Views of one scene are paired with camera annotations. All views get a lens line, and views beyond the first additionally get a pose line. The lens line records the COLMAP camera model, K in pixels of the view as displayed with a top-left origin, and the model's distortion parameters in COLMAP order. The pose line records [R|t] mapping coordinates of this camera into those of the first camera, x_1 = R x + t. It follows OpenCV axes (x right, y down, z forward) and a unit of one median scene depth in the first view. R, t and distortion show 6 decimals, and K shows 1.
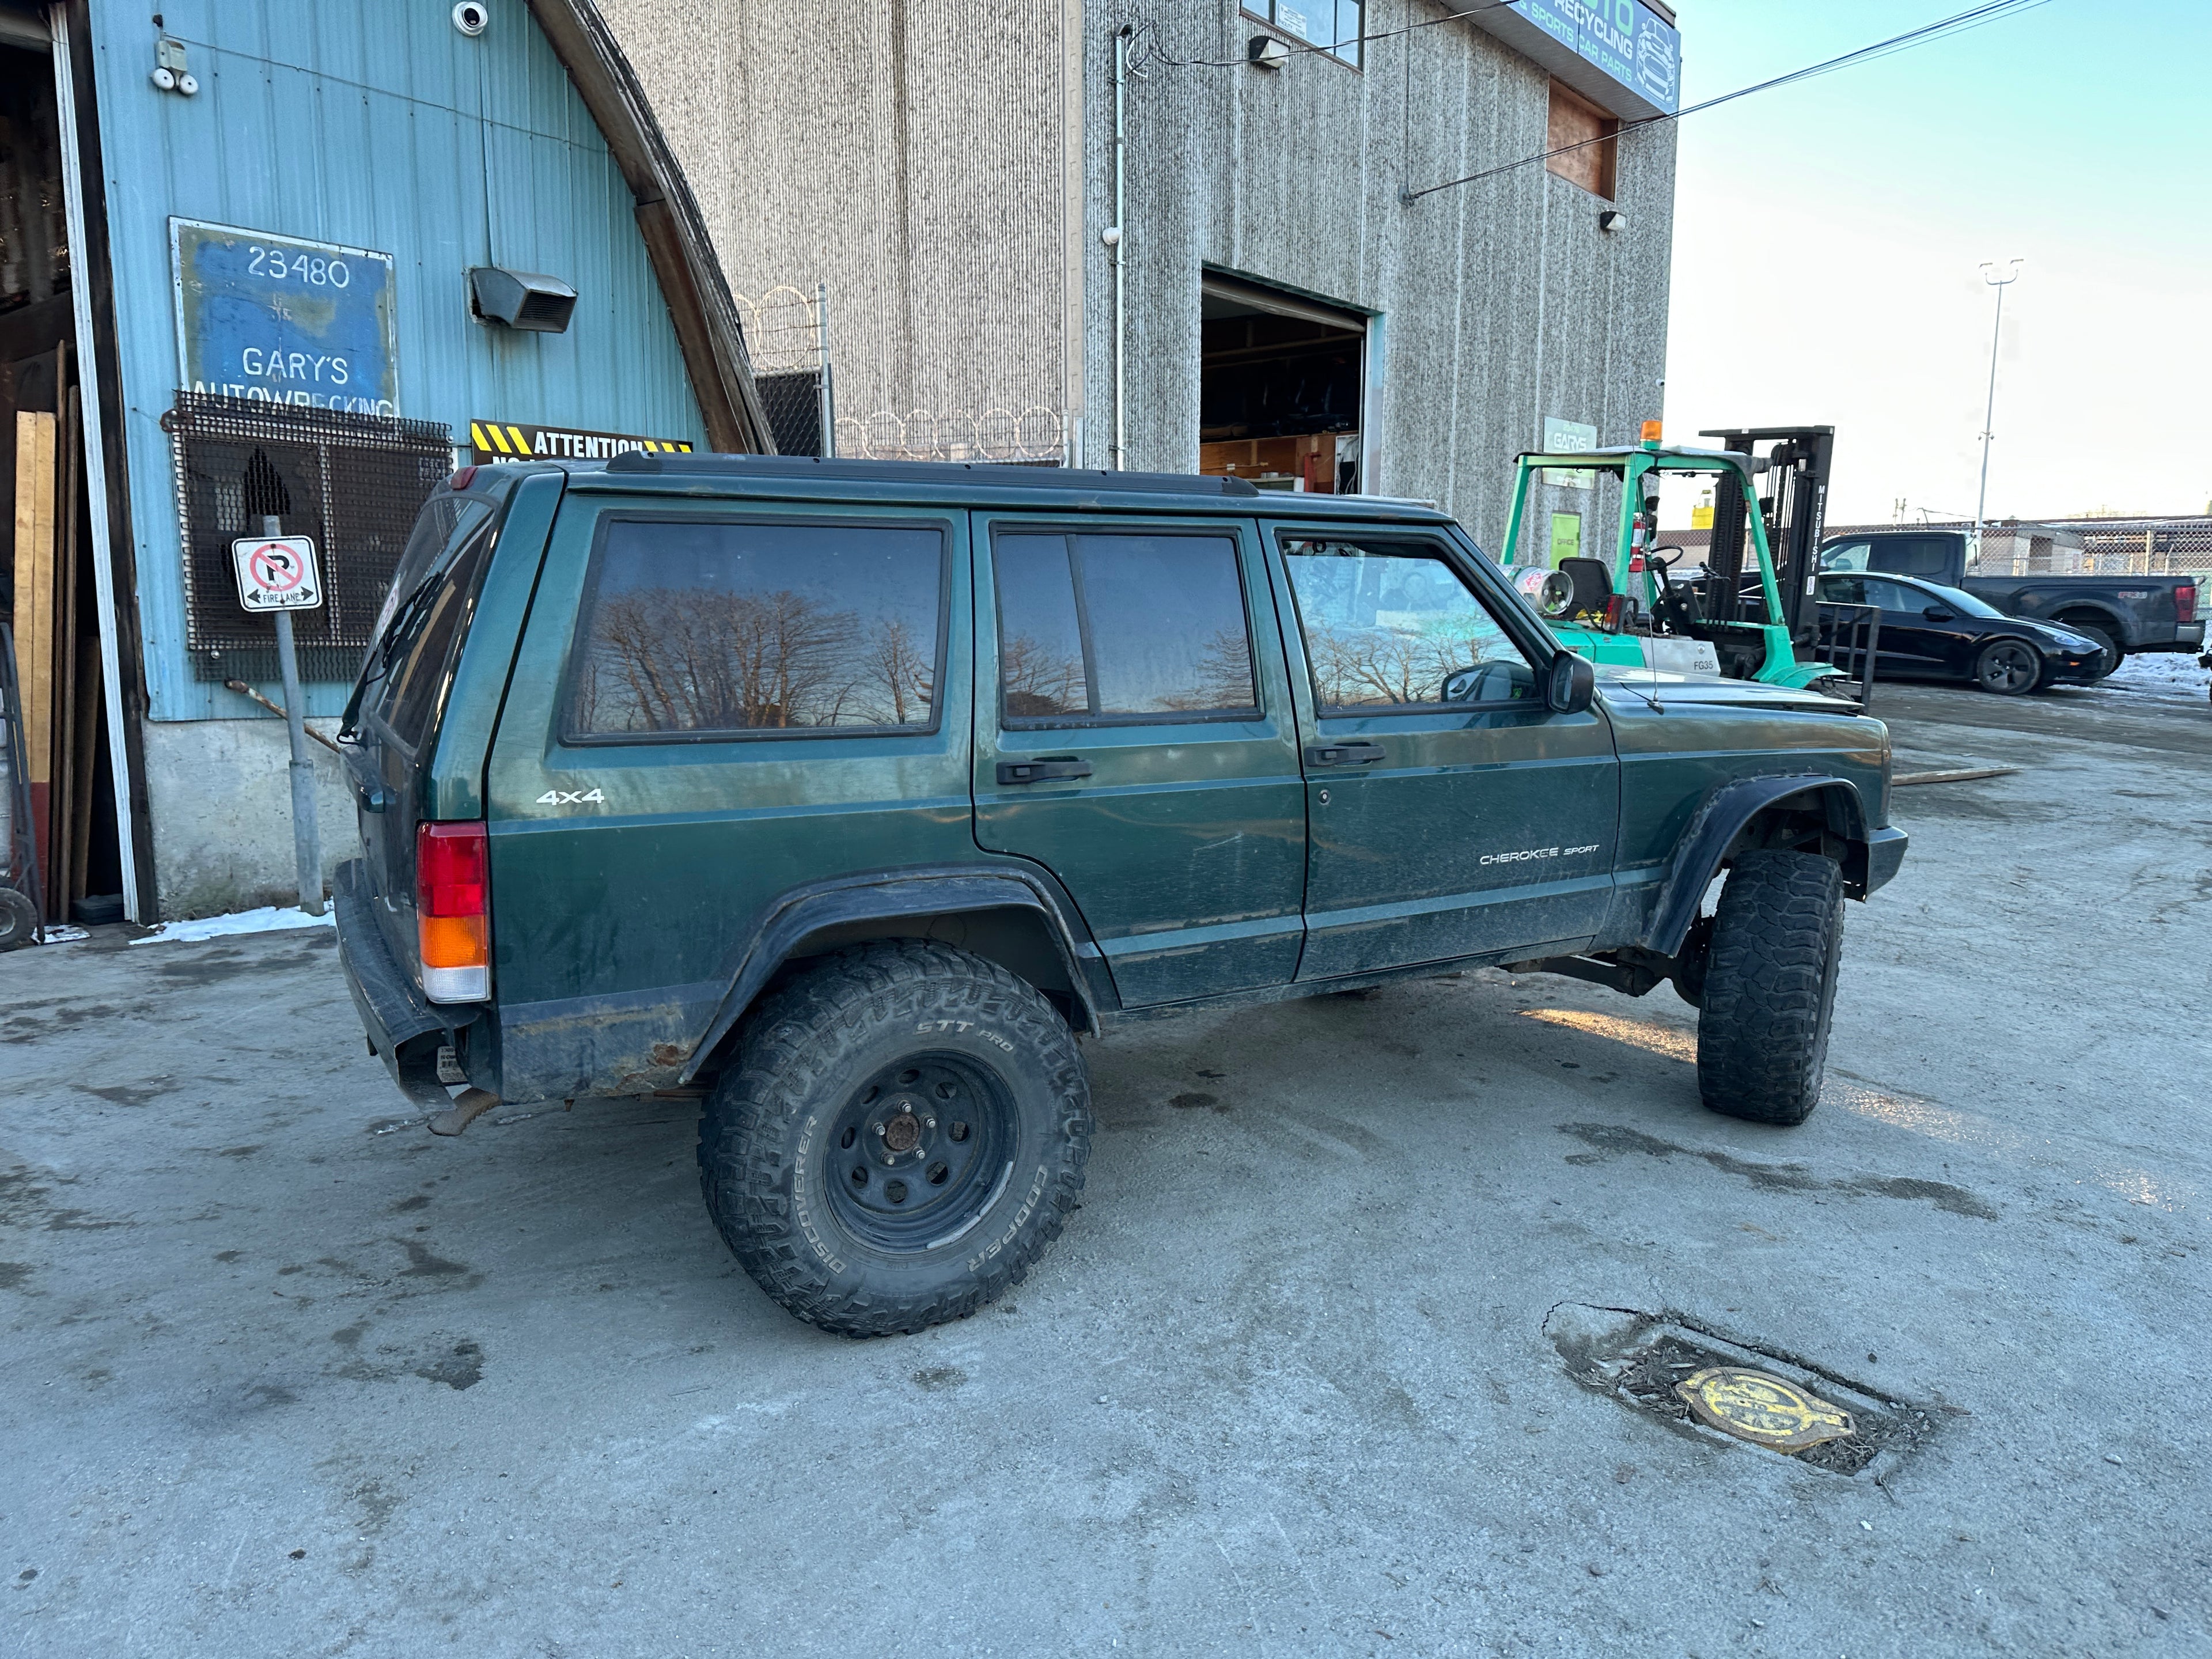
lens RADIAL K [[1553.2, 0, 1116.8], [0, 1553.2, 838.0], [0, 0, 1]] dist [0.040907, -0.056145]
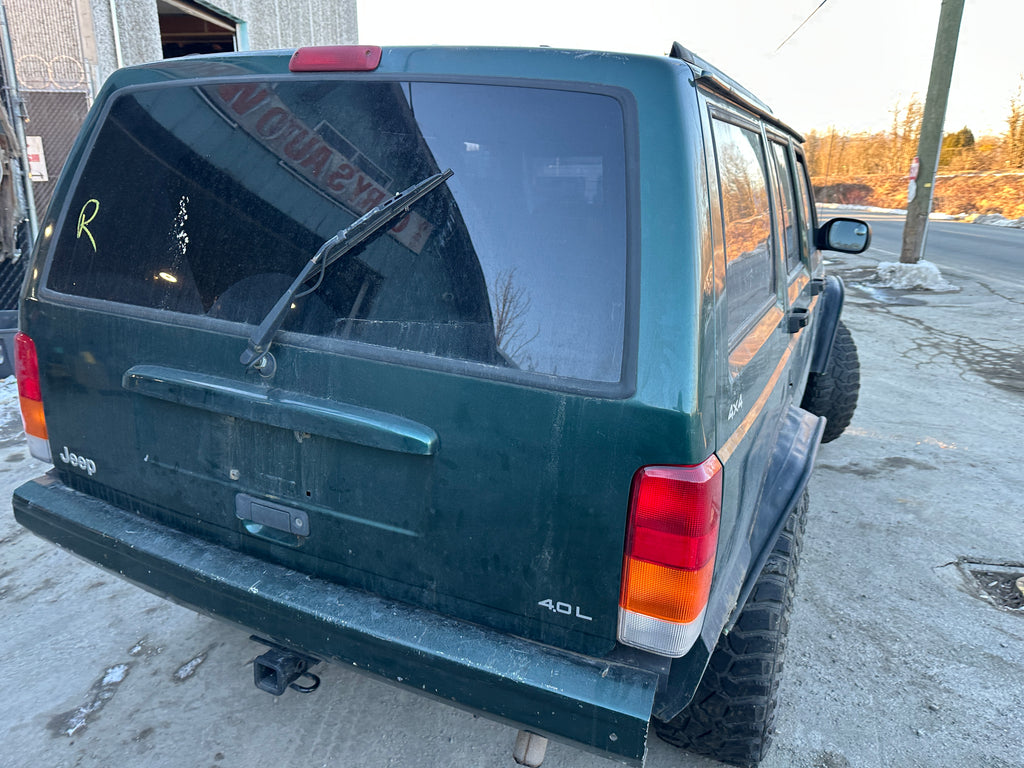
lens RADIAL K [[725.8, 0, 515.6], [0, 725.8, 381.5], [0, 0, 1]] dist [0.000029, -0.004156]
pose [[0.815046, -0.153731, 0.558630, -0.377130], [0.088819, 0.985913, 0.141729, -0.062674], [-0.572548, -0.065898, 0.817218, 0.378191]]
